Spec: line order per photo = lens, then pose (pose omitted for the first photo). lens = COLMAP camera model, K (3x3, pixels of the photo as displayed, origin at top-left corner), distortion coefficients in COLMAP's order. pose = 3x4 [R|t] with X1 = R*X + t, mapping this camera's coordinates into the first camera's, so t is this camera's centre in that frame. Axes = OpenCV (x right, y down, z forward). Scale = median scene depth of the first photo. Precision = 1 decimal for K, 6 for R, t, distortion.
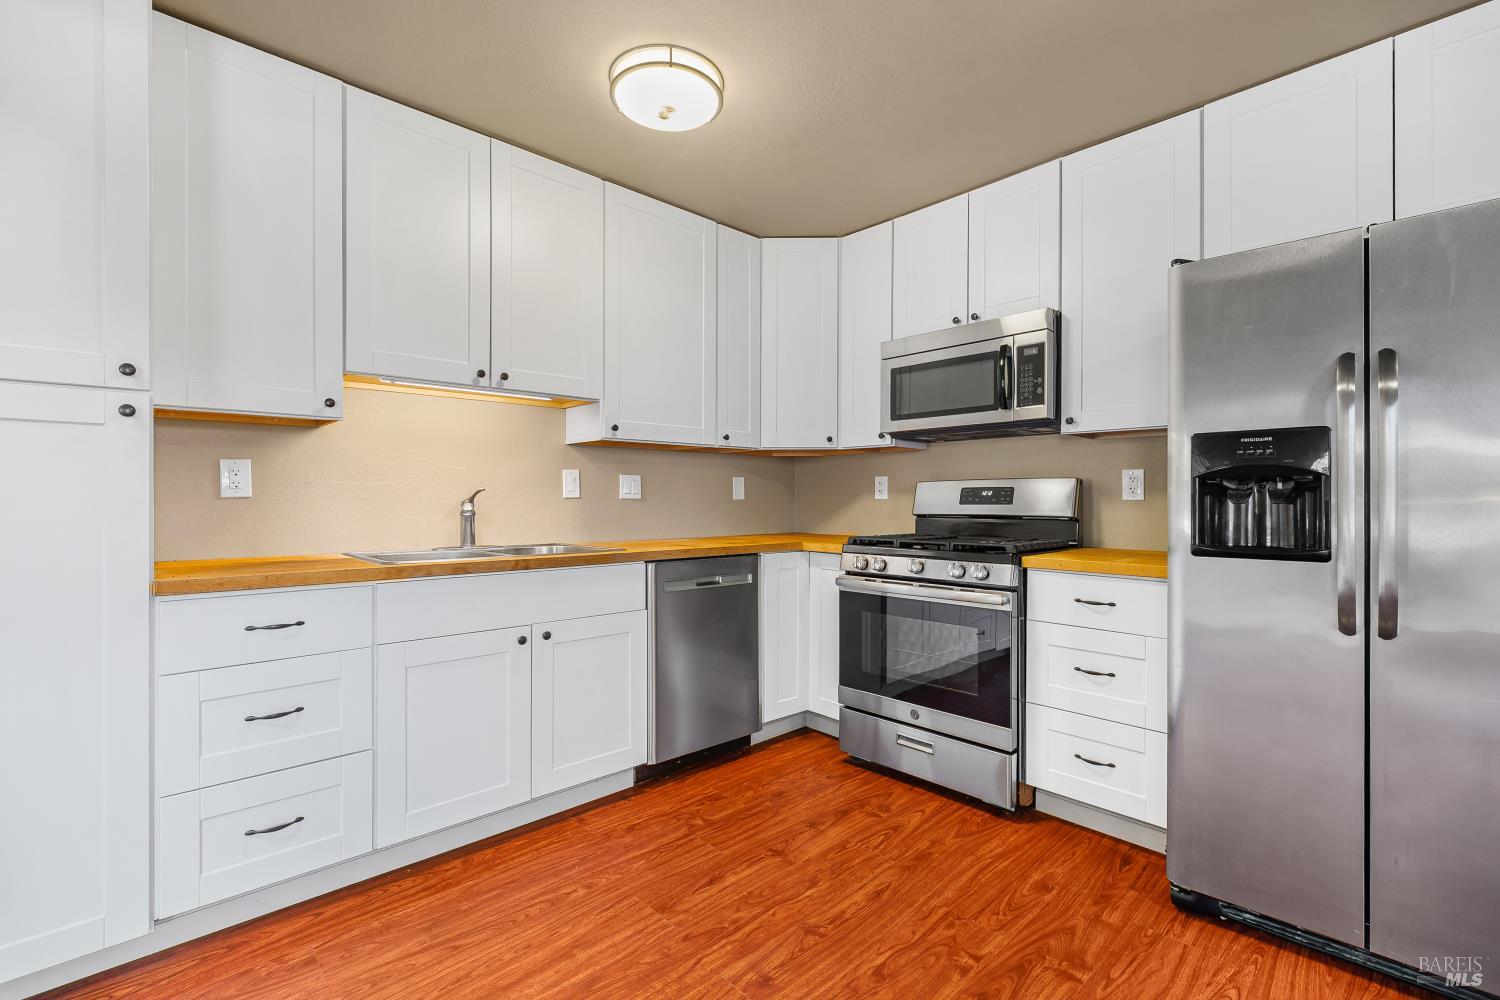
lens RADIAL K [[658.0, 0, 744.8], [0, 658.0, 502.9], [0, 0, 1]] dist [-0.001818, 0.000484]
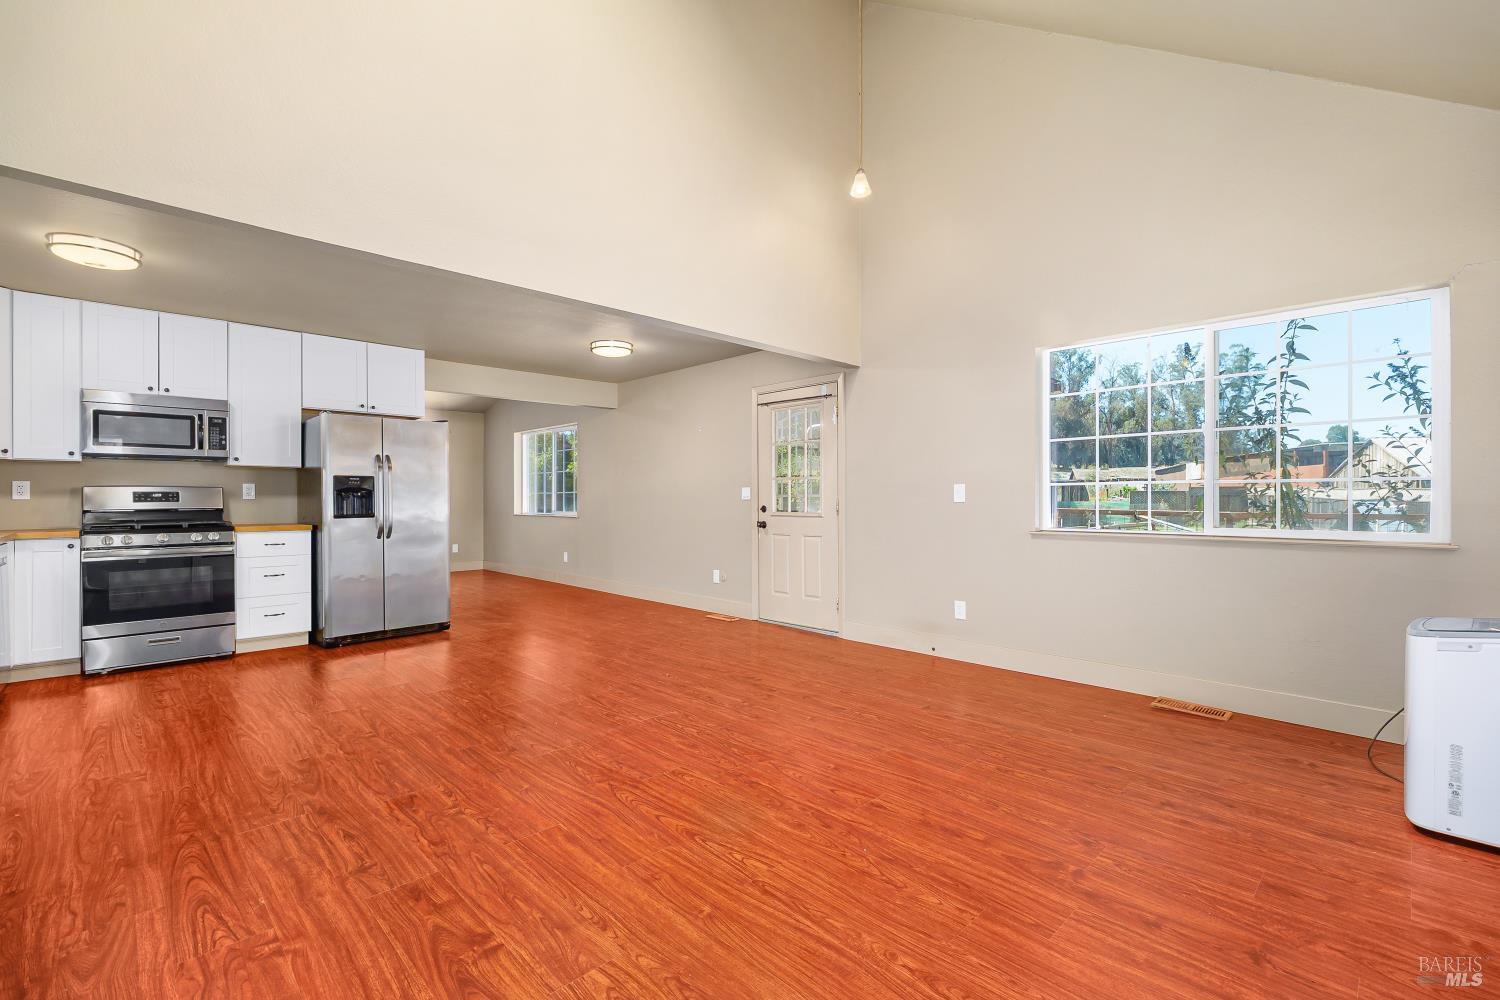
lens RADIAL K [[658.0, 0, 761.8], [0, 658.0, 497.4], [0, 0, 1]] dist [-0.001818, 0.000484]
pose [[-0.032845, -0.002316, 0.999458, -1.524732], [0.005650, 0.999981, 0.002503, -0.005684], [-0.999445, 0.005729, -0.032831, -0.511355]]
